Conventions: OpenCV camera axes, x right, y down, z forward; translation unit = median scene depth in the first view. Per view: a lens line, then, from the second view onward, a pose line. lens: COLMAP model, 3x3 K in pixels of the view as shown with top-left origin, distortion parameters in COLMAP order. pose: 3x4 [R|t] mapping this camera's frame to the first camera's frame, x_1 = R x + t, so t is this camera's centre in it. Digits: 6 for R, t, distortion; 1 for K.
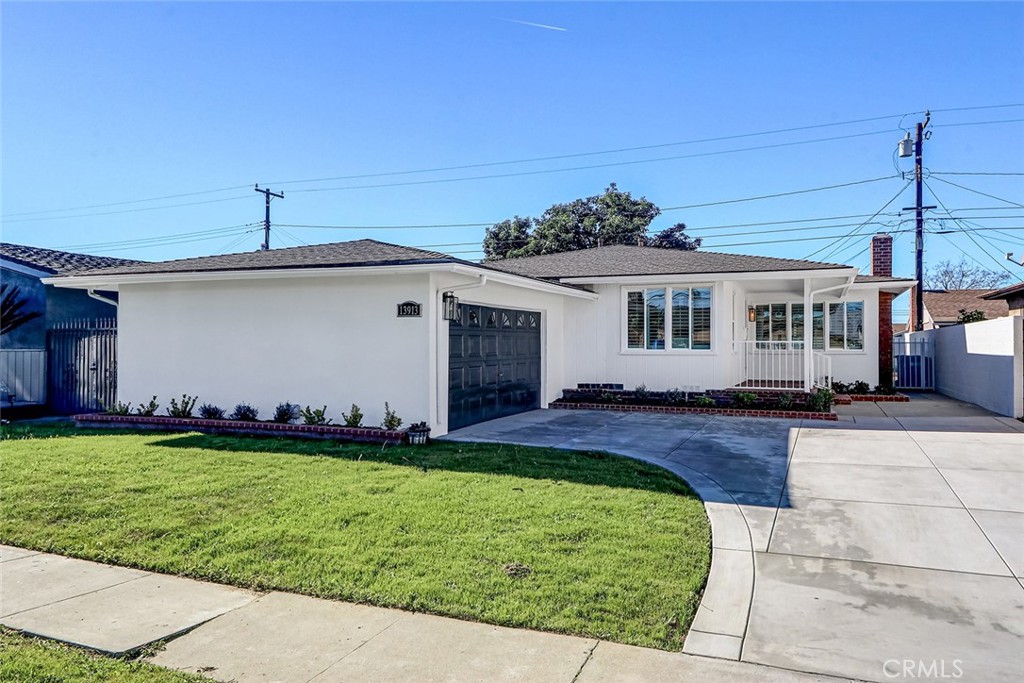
lens RADIAL K [[736.8, 0, 512.0], [0, 736.8, 341.5], [0, 0, 1]] dist [-0.000797, 0.000663]
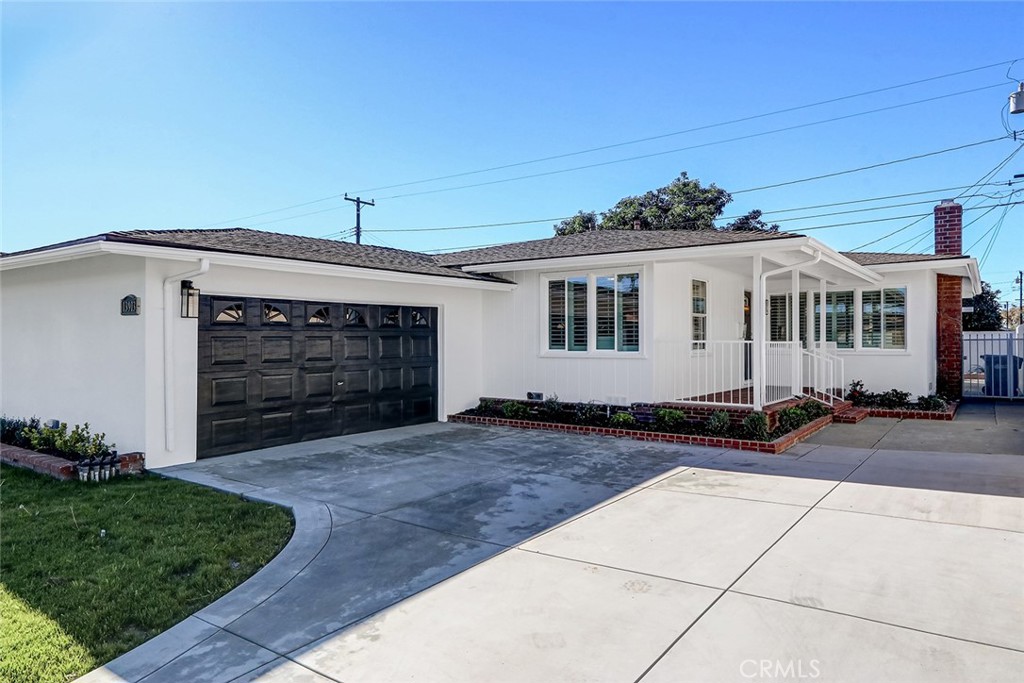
lens RADIAL K [[664.7, 0, 512.0], [0, 664.7, 341.5], [0, 0, 1]] dist [0.000880, -0.000547]
pose [[0.973418, -0.003628, -0.229009, 0.214191], [0.005230, 0.999966, 0.006389, -0.003449], [0.228978, -0.007417, 0.973403, 0.202699]]
